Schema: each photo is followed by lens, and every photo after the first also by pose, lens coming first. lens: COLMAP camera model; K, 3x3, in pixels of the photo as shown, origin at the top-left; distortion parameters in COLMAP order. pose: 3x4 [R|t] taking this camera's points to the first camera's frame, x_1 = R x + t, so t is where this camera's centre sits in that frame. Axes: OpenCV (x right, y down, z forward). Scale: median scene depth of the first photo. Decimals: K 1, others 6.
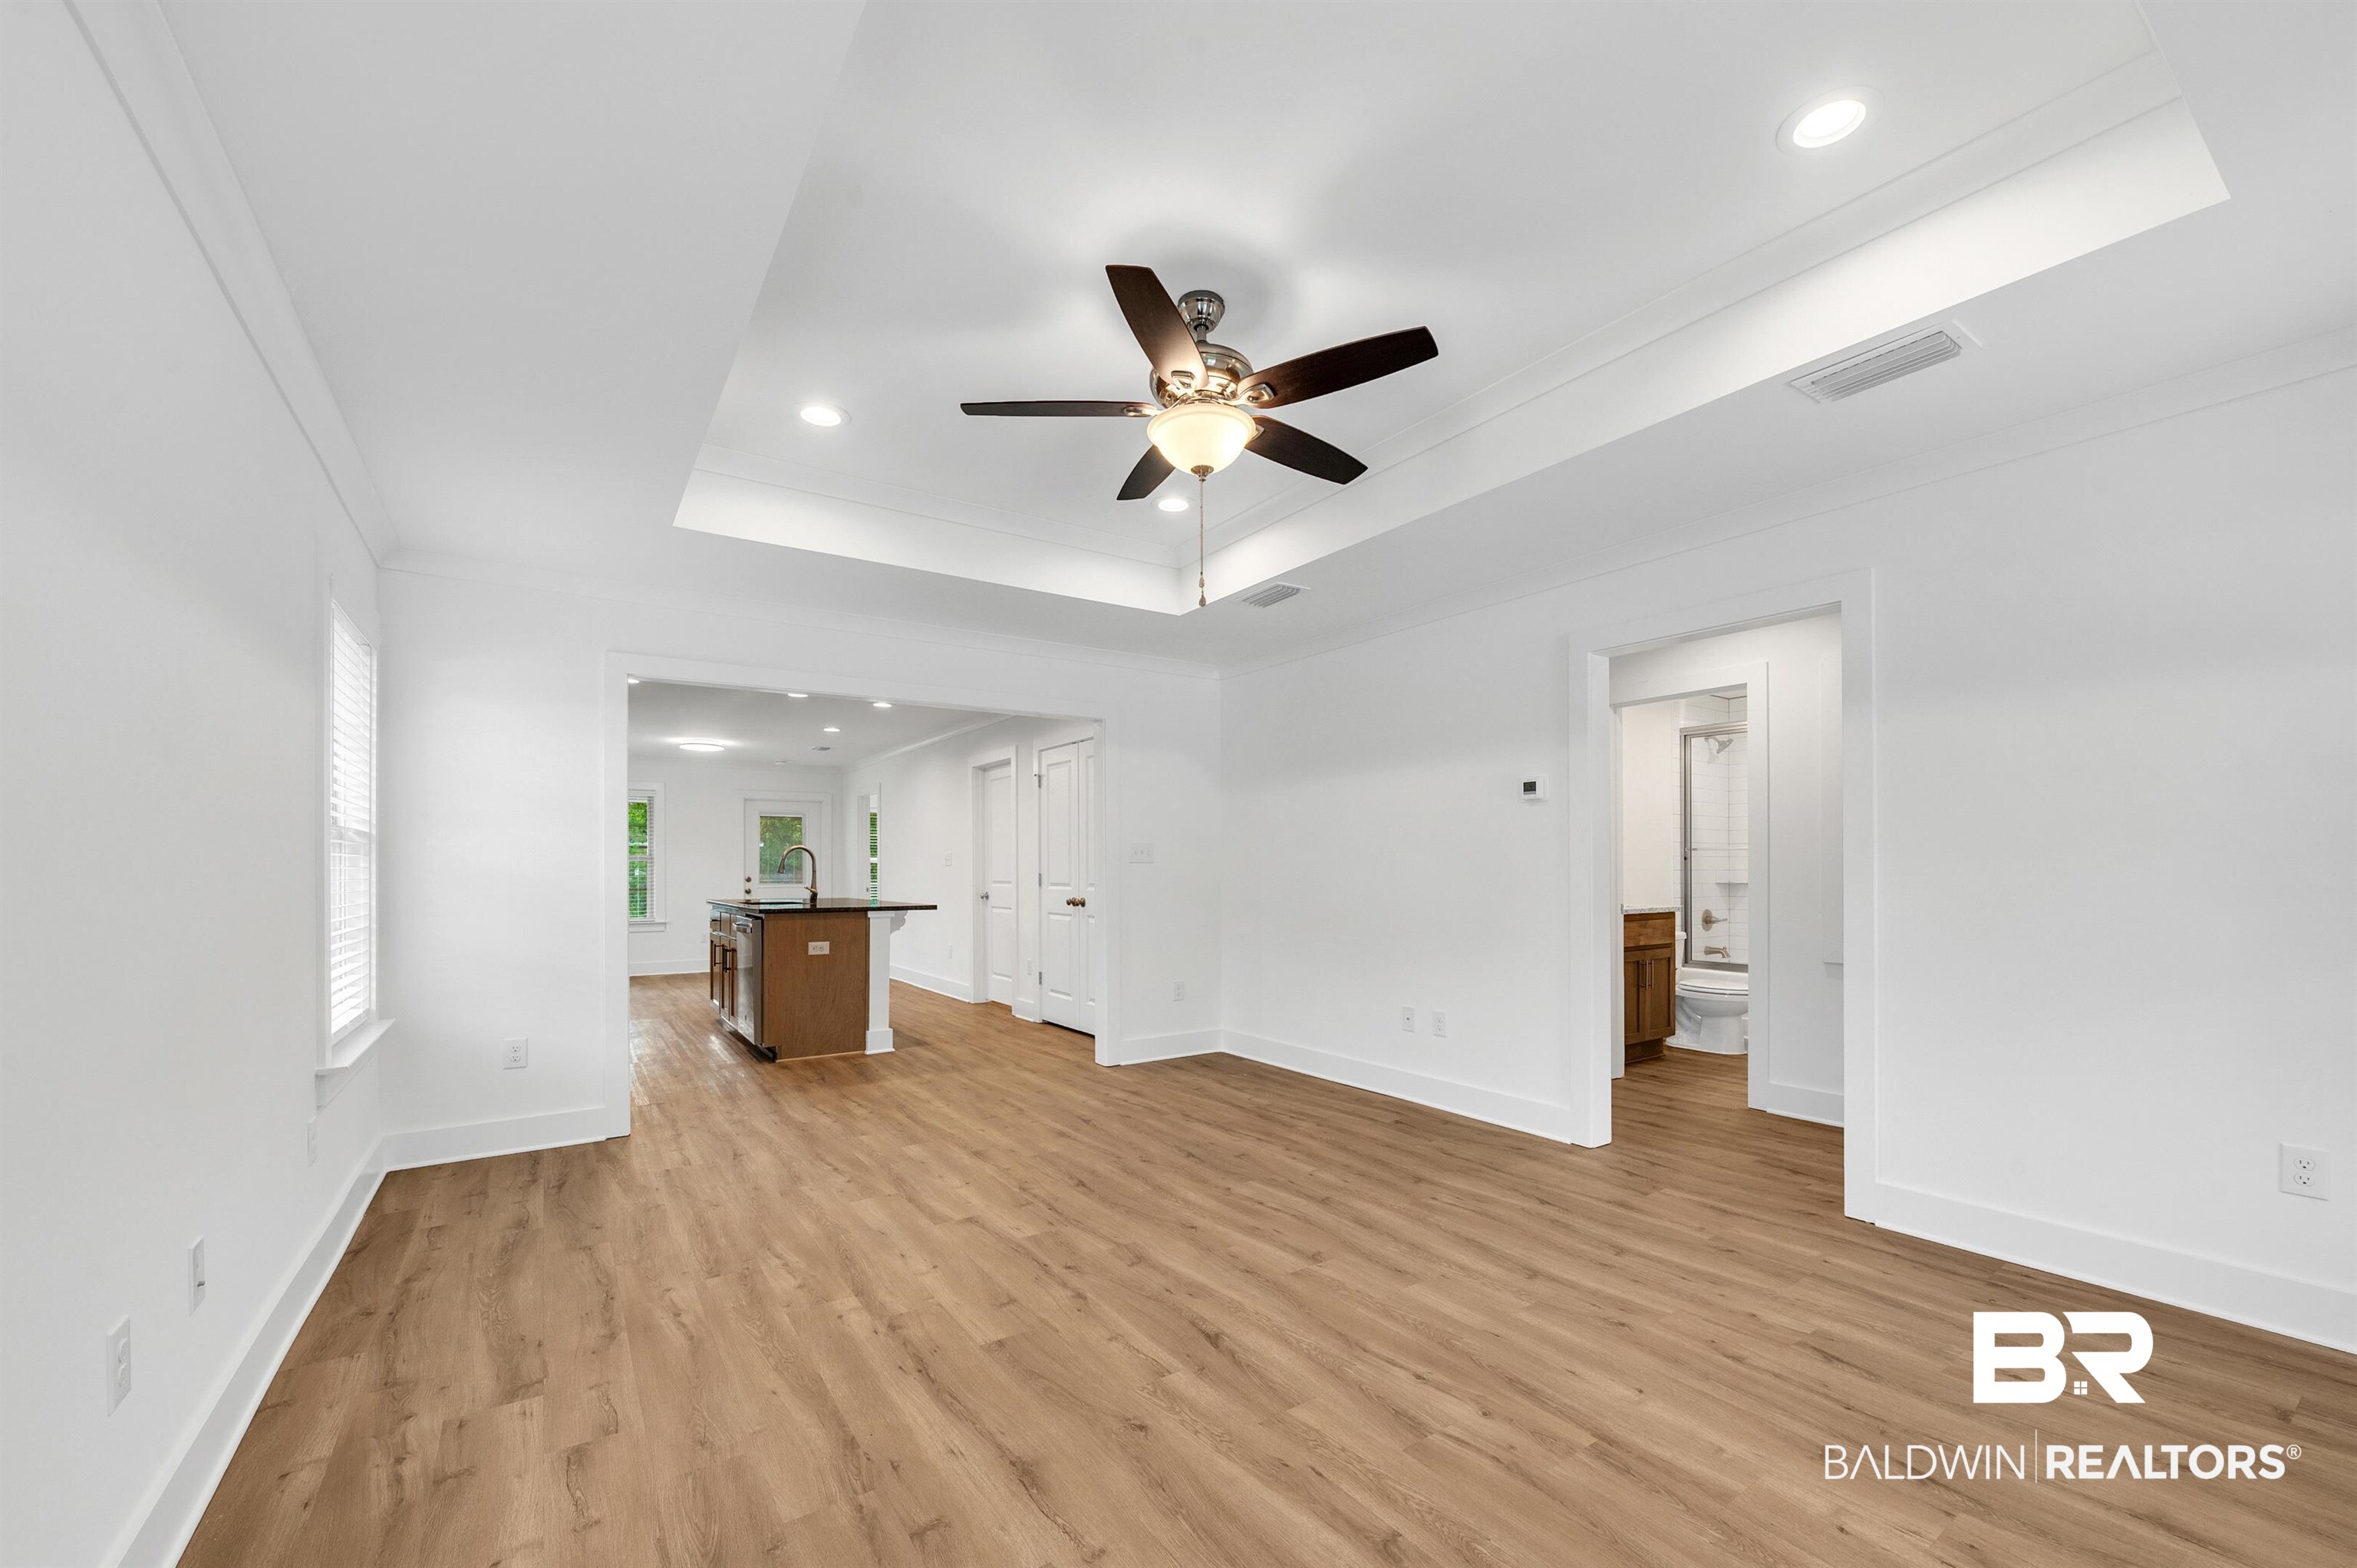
lens RADIAL K [[940.5, 0, 1205.0], [0, 940.5, 865.5], [0, 0, 1]] dist [-0.002081, -0.000209]
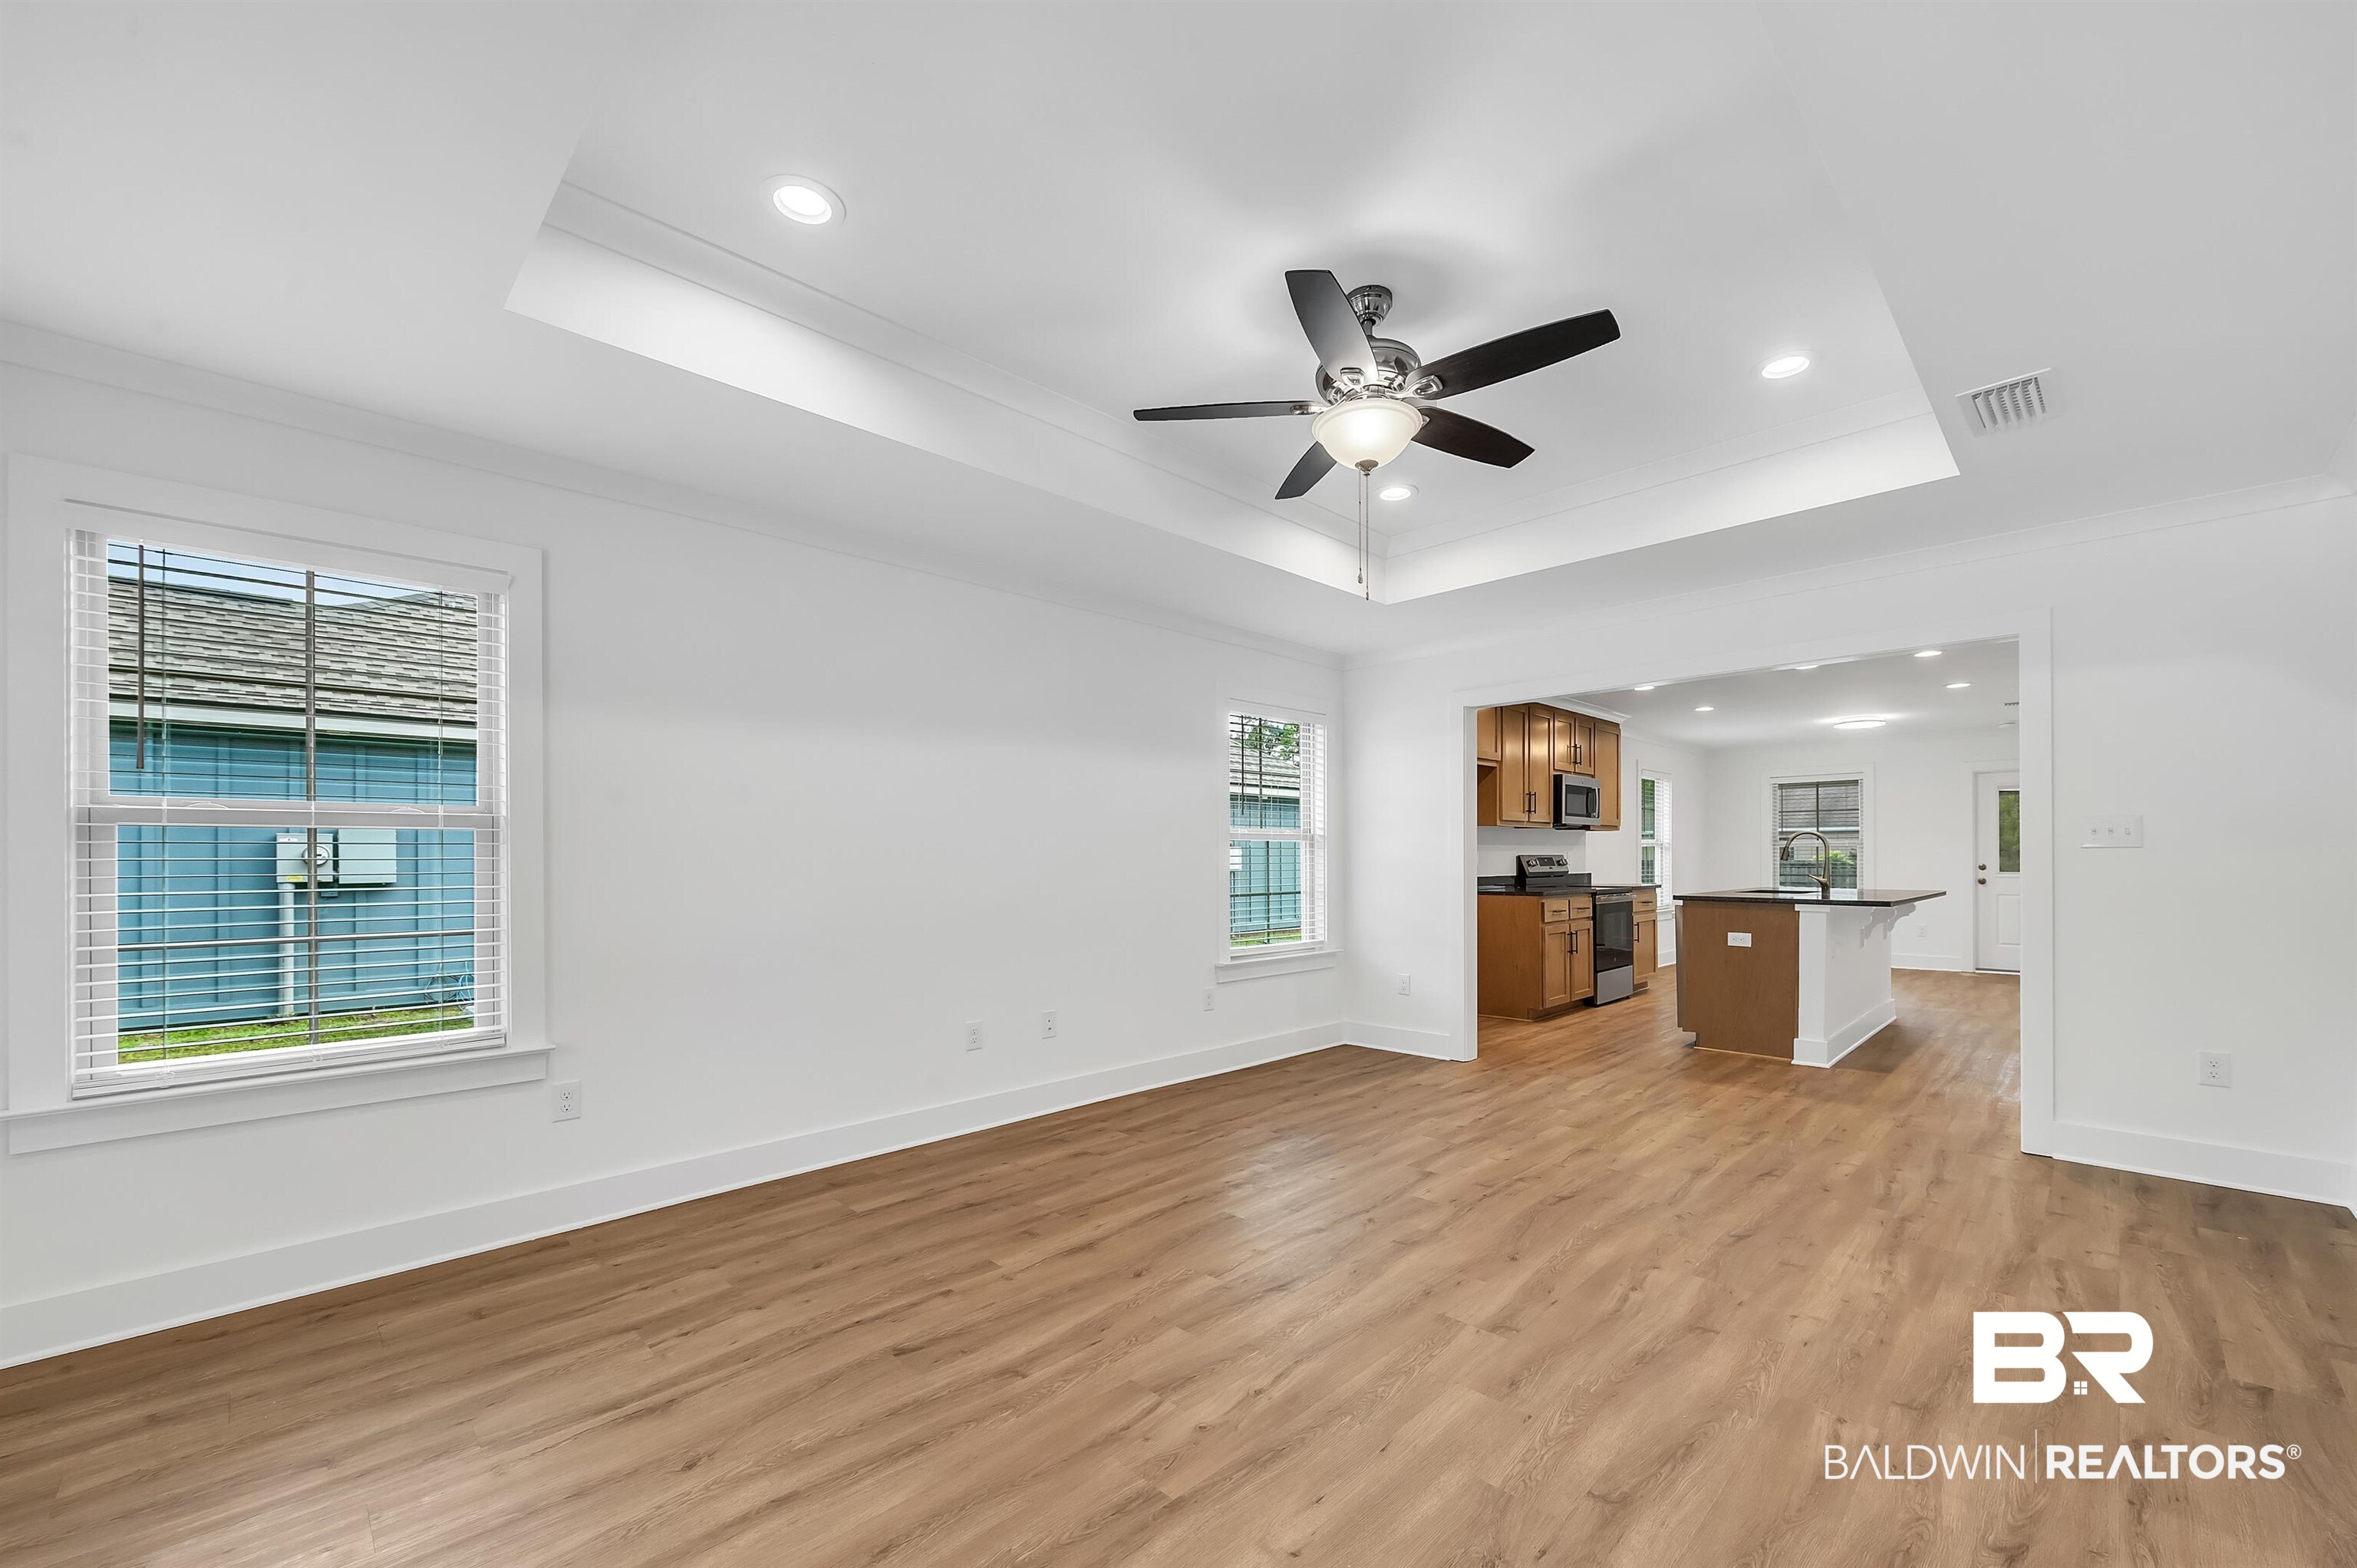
lens RADIAL K [[946.0, 0, 1188.5], [0, 946.0, 857.7], [0, 0, 1]] dist [-0.002112, -0.000199]
pose [[0.172032, 0.002937, -0.985087, 0.804781], [0.006137, 0.999973, 0.004053, -0.004115], [0.985072, -0.006743, 0.172009, 0.529395]]
